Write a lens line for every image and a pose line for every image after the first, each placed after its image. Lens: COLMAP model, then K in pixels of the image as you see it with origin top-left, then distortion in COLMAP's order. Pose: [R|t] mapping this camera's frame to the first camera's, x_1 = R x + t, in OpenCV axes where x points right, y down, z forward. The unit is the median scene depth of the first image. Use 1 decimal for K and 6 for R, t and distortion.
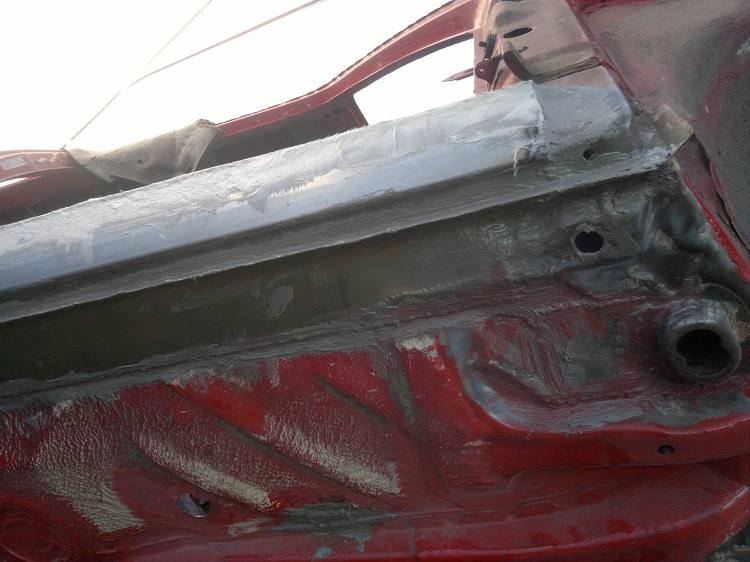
lens RADIAL K [[633.0, 0, 375.9], [0, 633.0, 278.8], [0, 0, 1]] dist [0.068278, -0.106300]
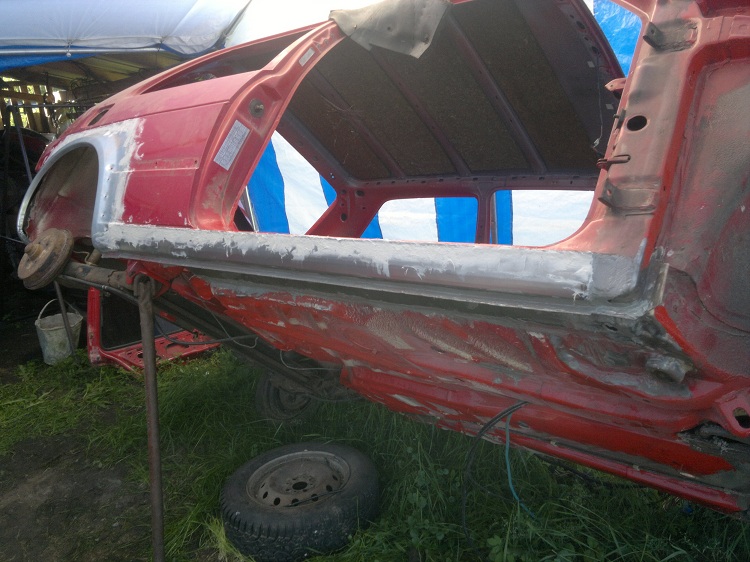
lens RADIAL K [[633.0, 0, 373.7], [0, 633.0, 277.1], [0, 0, 1]] dist [0.068278, -0.106300]
pose [[0.934012, 0.109036, -0.340195, 0.259856], [0.081376, 0.862309, 0.499800, -1.171493], [0.347849, -0.494503, 0.796534, -0.792451]]
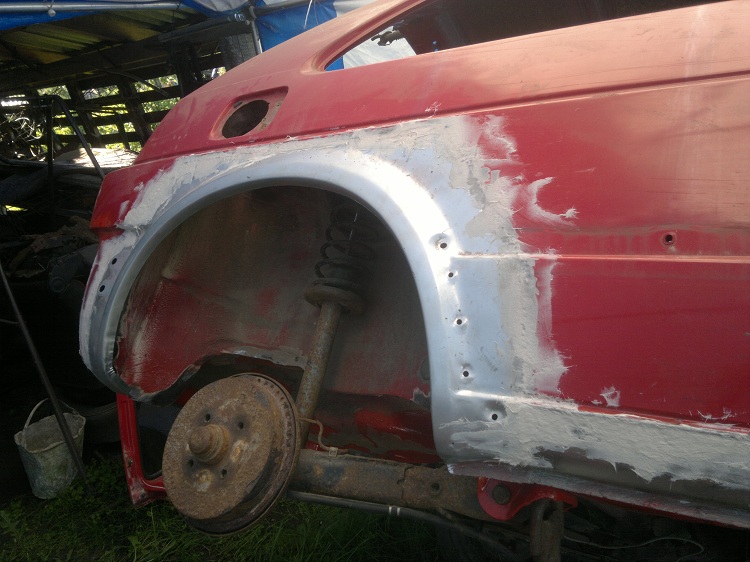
lens RADIAL K [[633.0, 0, 377.8], [0, 633.0, 280.1], [0, 0, 1]] dist [0.068278, -0.106300]
pose [[0.983209, 0.032417, -0.179582, -2.510122], [0.071262, 0.837749, 0.541385, -0.705131], [0.167995, -0.545092, 0.821372, 0.735706]]
